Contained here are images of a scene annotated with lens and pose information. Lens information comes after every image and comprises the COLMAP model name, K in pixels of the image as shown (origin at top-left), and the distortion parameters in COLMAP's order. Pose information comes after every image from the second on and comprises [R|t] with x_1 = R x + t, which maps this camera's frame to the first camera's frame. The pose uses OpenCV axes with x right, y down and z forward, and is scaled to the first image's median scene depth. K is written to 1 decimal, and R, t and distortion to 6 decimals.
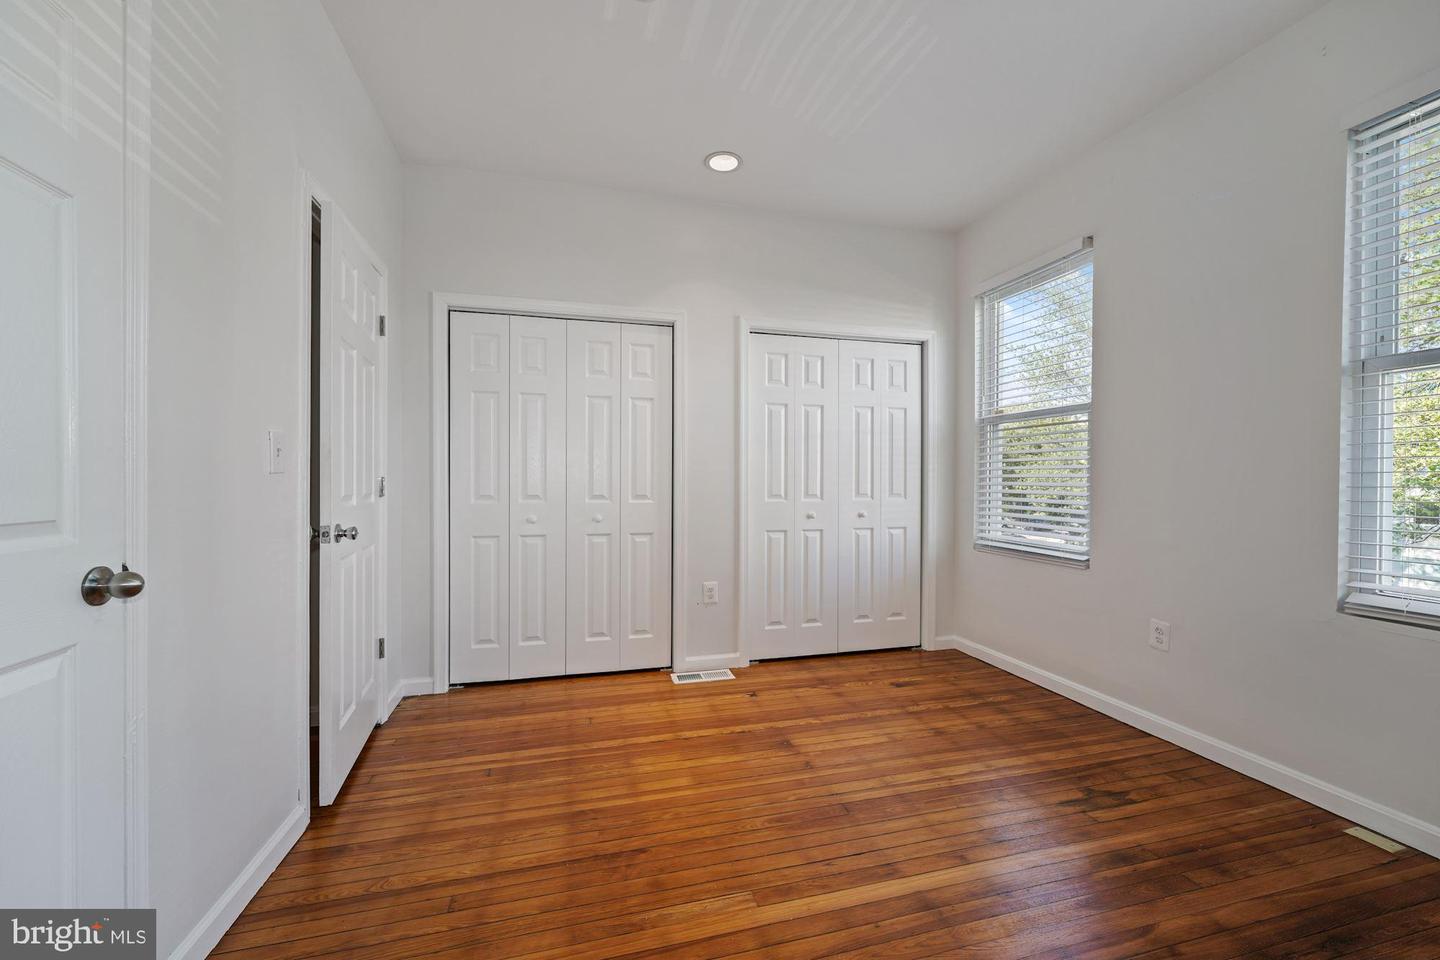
lens RADIAL K [[567.2, 0, 715.1], [0, 567.2, 482.6], [0, 0, 1]] dist [-0.000743, 0.000150]
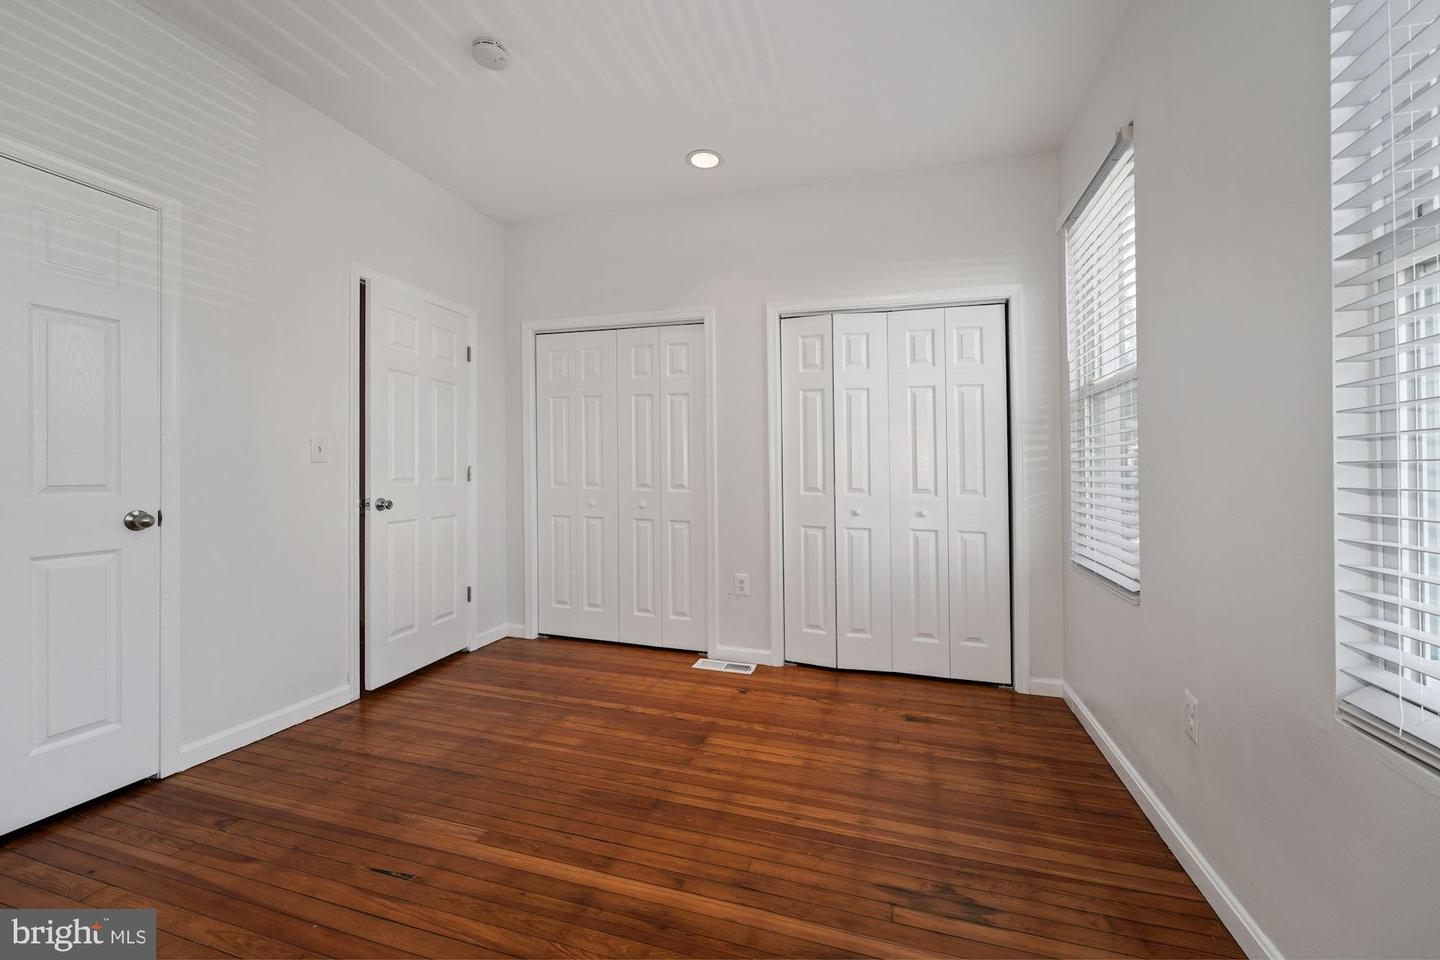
lens RADIAL K [[576.2, 0, 720.4], [0, 576.2, 475.9], [0, 0, 1]] dist [-0.000665, -0.000077]
pose [[0.850910, 0.013056, -0.525150, 0.567599], [-0.013144, 0.999907, 0.003561, 0.000041], [0.525148, 0.003872, 0.851002, 0.139505]]
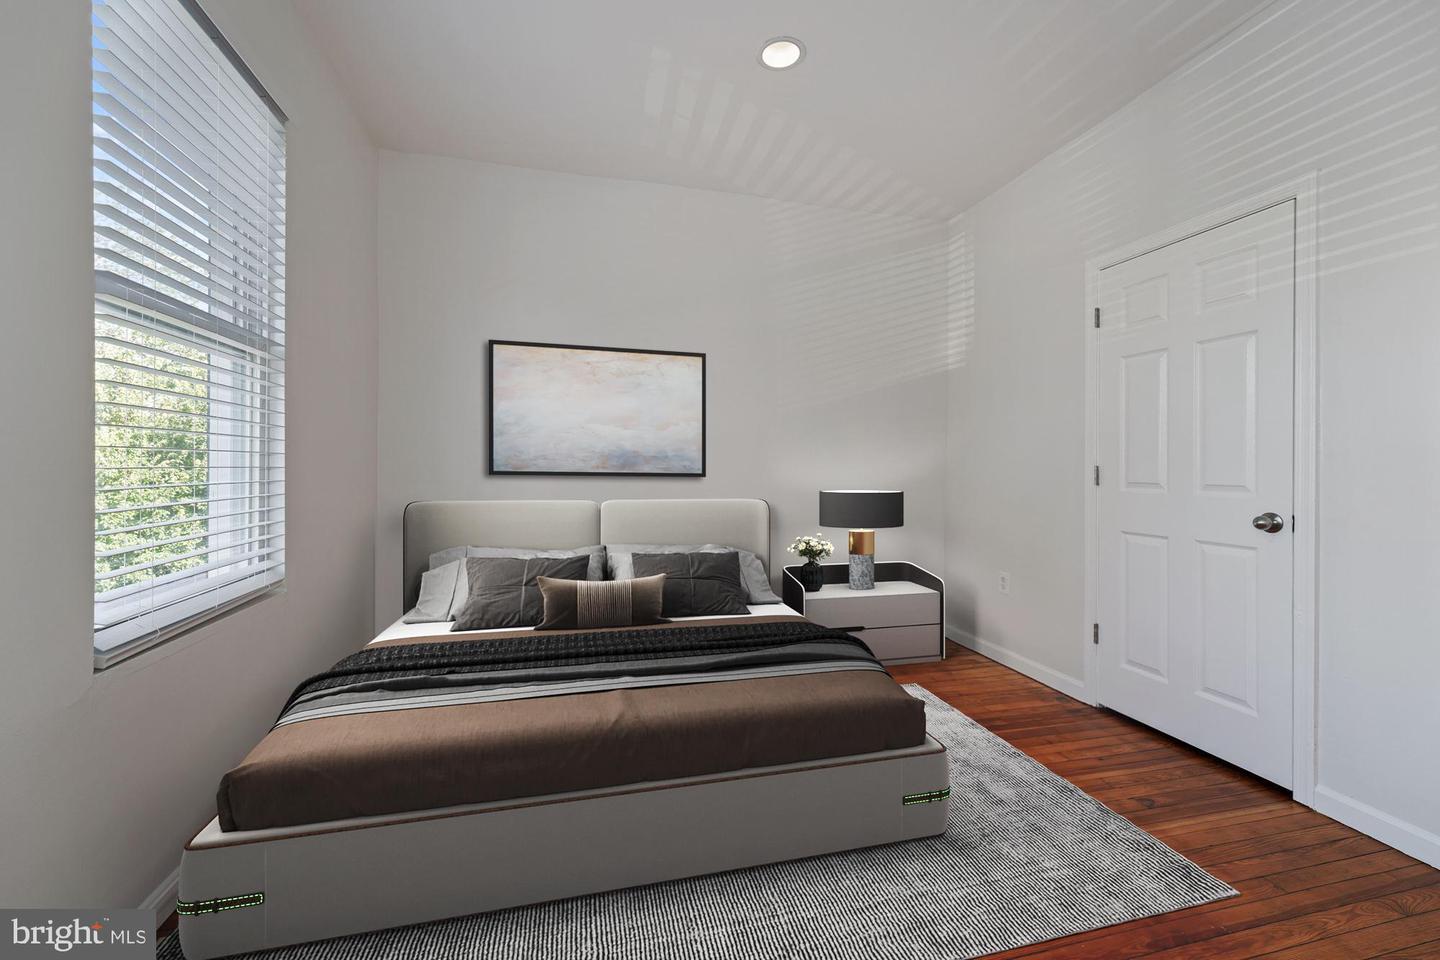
lens RADIAL K [[571.5, 0, 725.0], [0, 571.5, 470.8], [0, 0, 1]] dist [0.007254, -0.000080]
pose [[-0.999791, -0.005207, -0.019791, 0.282540], [-0.005510, 0.999868, 0.015293, -0.004602], [0.019709, 0.015399, -0.999687, 1.059626]]
